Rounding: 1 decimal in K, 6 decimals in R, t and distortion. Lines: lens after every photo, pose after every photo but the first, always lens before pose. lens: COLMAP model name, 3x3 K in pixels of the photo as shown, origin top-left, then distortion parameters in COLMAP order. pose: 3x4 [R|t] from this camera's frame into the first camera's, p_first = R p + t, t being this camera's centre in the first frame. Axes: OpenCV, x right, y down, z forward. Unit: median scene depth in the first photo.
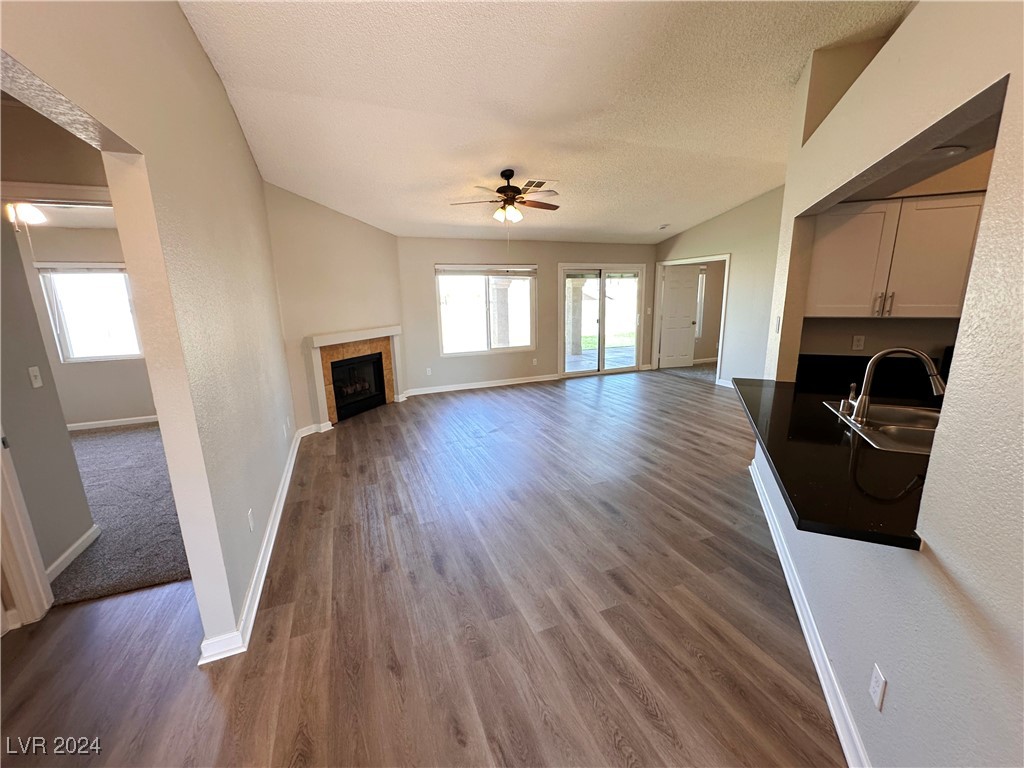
lens RADIAL K [[412.5, 0, 516.0], [0, 412.5, 384.3], [0, 0, 1]] dist [-0.002887, 0.001147]
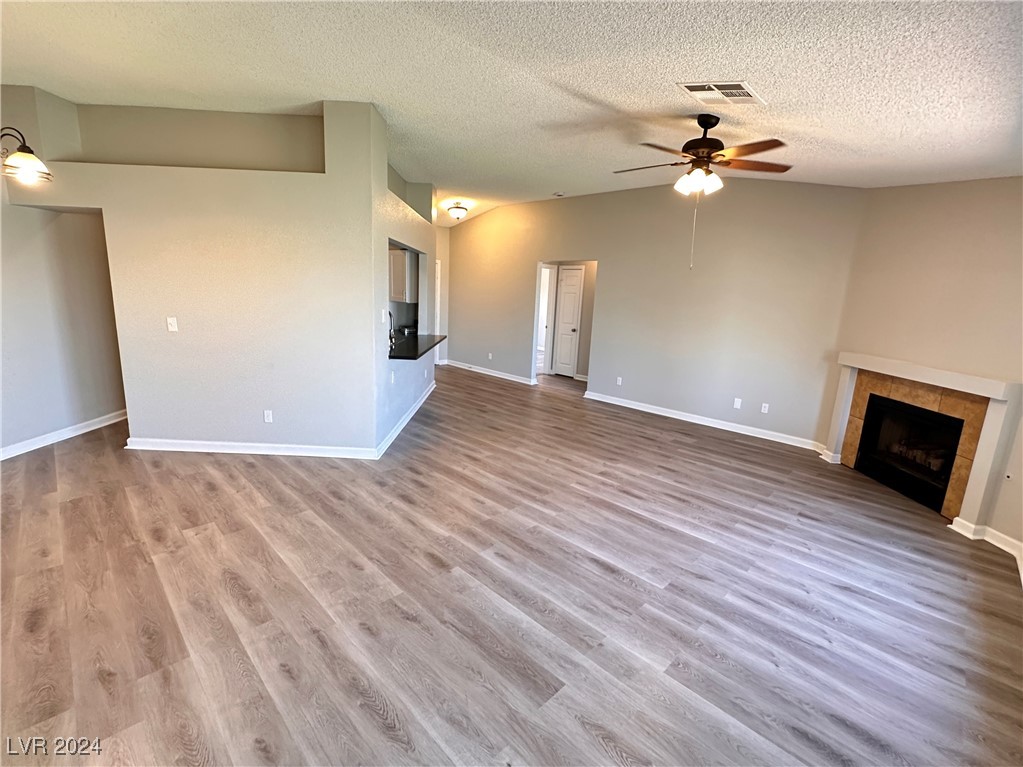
lens RADIAL K [[456.5, 0, 509.9], [0, 456.5, 385.0], [0, 0, 1]] dist [-0.002317, -0.000730]
pose [[-0.925907, 0.055944, -0.373586, 0.542572], [-0.107125, 0.909486, 0.401697, -0.370838], [0.362243, 0.411954, -0.836106, 1.602472]]
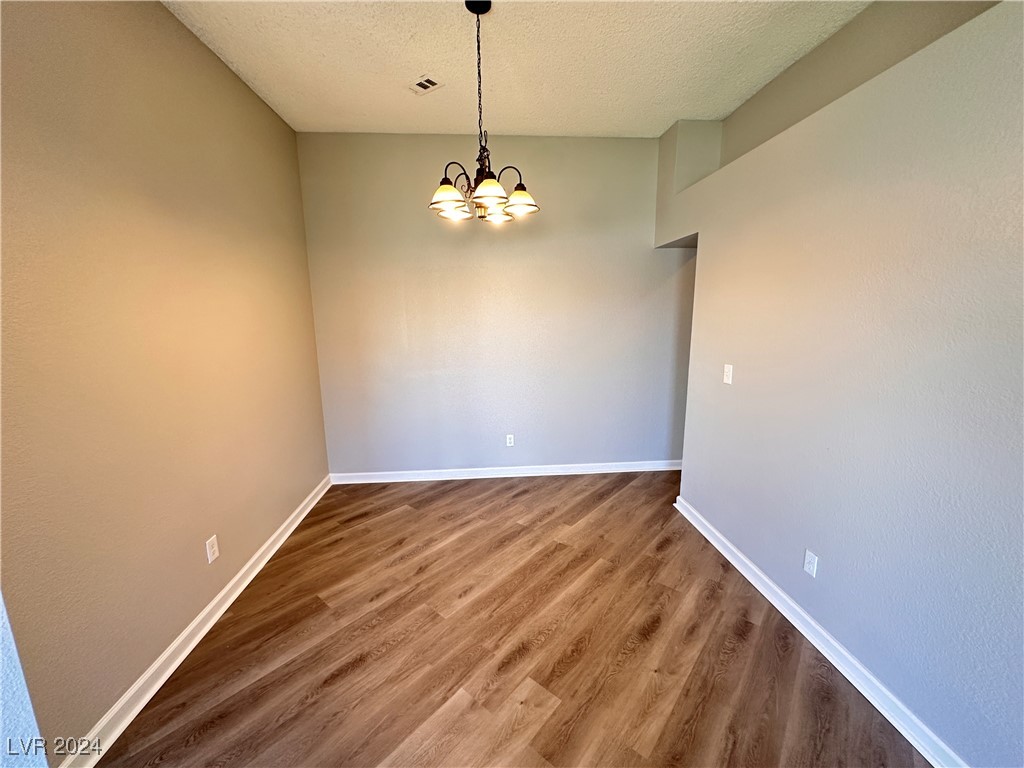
lens RADIAL K [[412.5, 0, 514.0], [0, 412.5, 384.1], [0, 0, 1]] dist [-0.002887, 0.001147]
pose [[-0.452698, -0.131544, 0.881907, 0.437005], [0.211781, 0.944893, 0.249650, -0.249231], [-0.866148, 0.299788, -0.399893, 1.081208]]
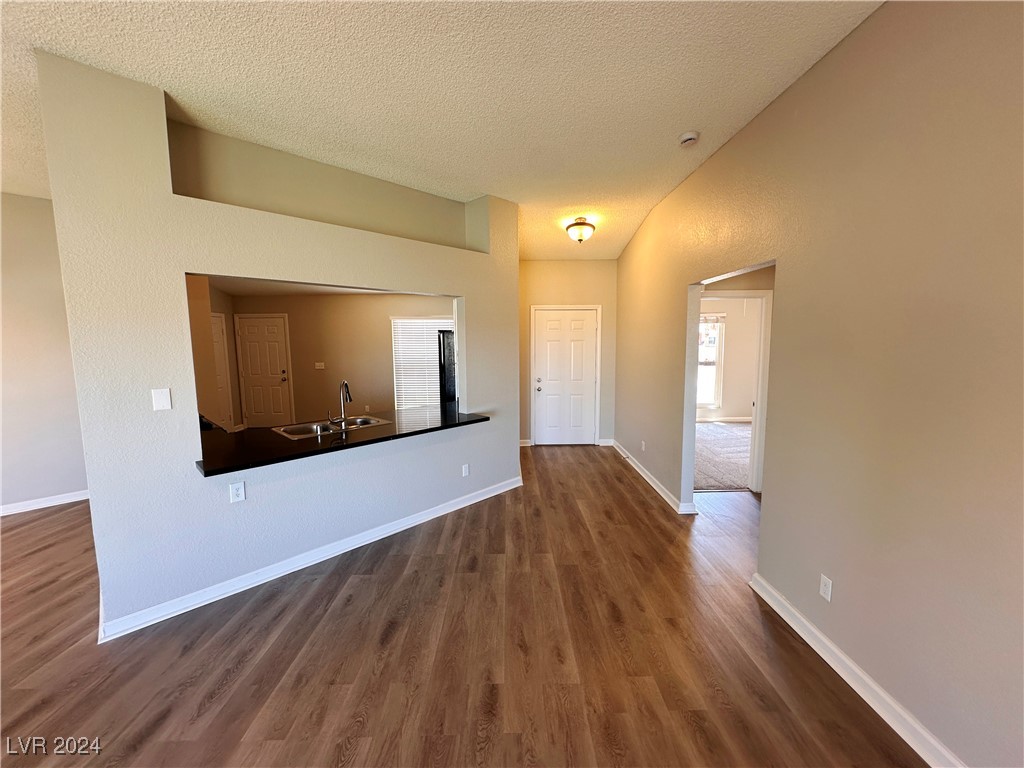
lens RADIAL K [[412.5, 0, 512.7], [0, 412.5, 383.8], [0, 0, 1]] dist [-0.002887, 0.001147]
pose [[-0.926755, -0.010884, 0.375510, -0.173739], [0.110007, 0.947900, 0.298971, -0.219564], [-0.359200, 0.318381, -0.877274, 0.954851]]
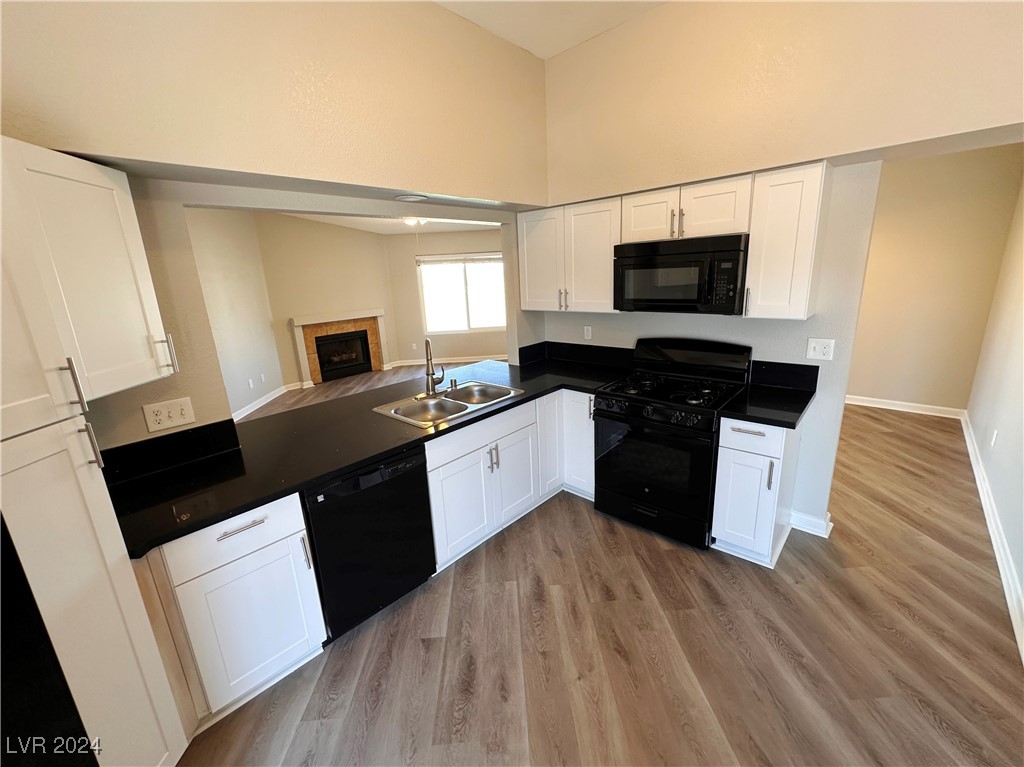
lens RADIAL K [[412.5, 0, 510.3], [0, 412.5, 381.7], [0, 0, 1]] dist [-0.002887, 0.001147]
pose [[0.944234, 0.061699, -0.323444, 0.641407], [-0.044807, 0.997227, 0.059422, -0.018199], [0.326213, -0.041616, 0.944380, -0.062363]]
